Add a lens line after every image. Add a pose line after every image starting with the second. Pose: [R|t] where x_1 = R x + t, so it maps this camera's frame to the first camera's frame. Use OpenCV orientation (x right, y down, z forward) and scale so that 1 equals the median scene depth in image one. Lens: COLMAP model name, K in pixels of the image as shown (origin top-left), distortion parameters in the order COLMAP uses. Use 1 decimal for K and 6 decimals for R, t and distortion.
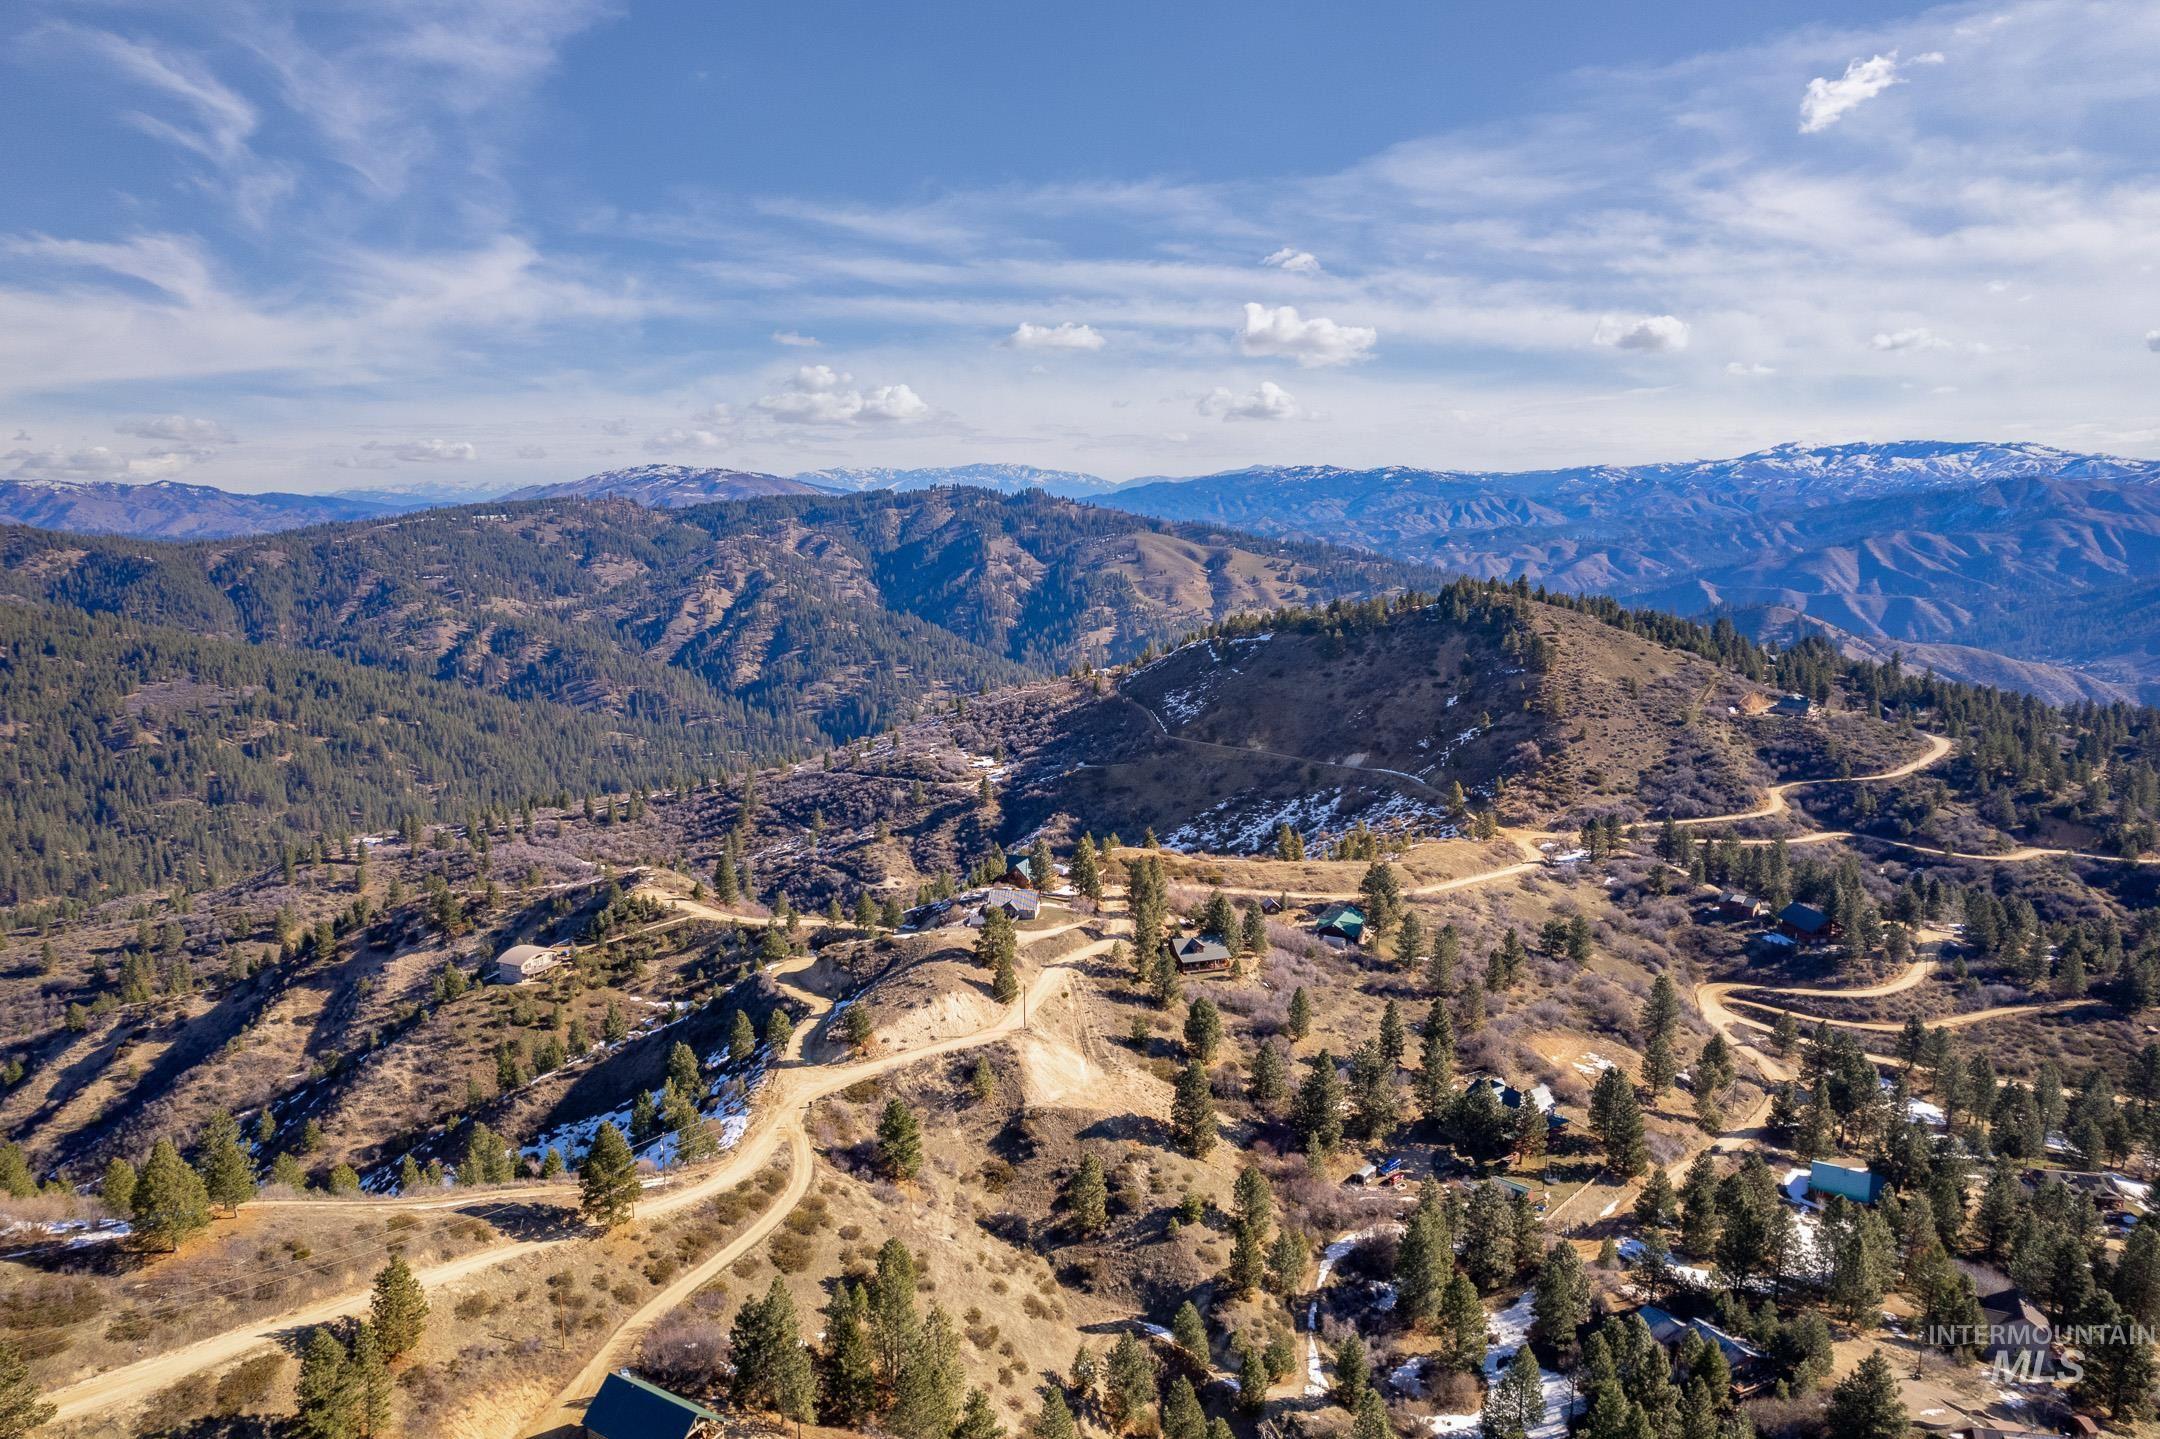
lens RADIAL K [[1381.9, 0, 1073.1], [0, 1381.9, 740.1], [0, 0, 1]] dist [-0.075456, 0.065254]
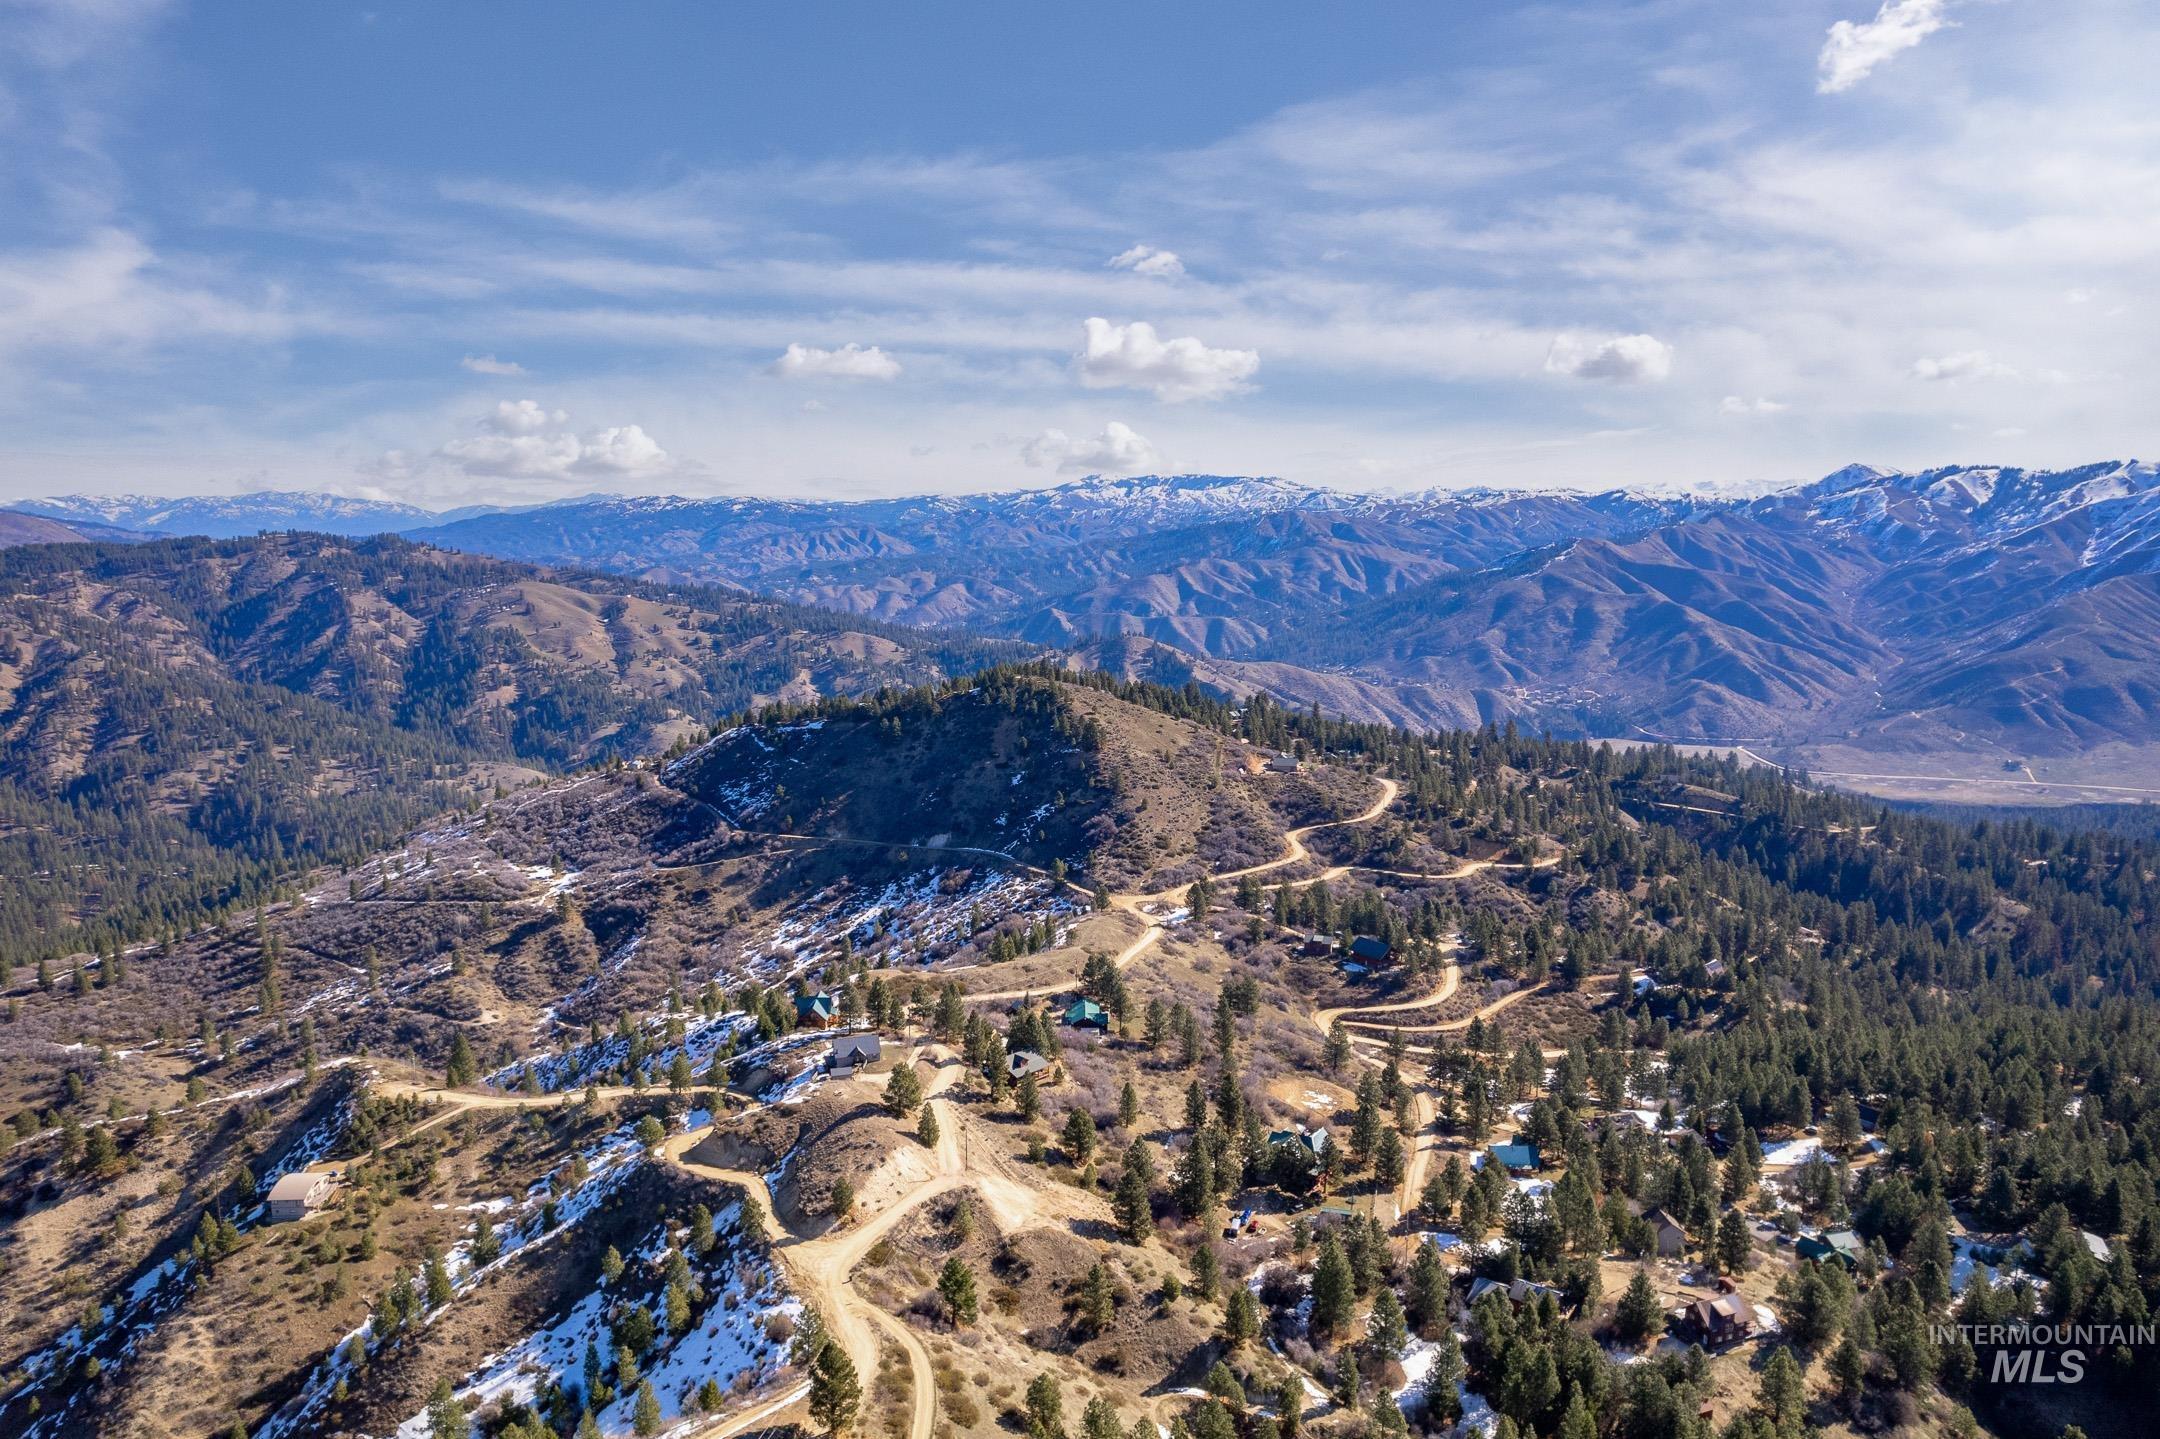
lens RADIAL K [[1381.9, 0, 1073.1], [0, 1381.9, 740.1], [0, 0, 1]] dist [-0.075456, 0.065254]
pose [[0.893963, -0.069920, 0.442652, -0.215105], [0.078421, 0.996920, -0.000905, -0.067225], [-0.441225, 0.035522, 0.896693, -0.037851]]
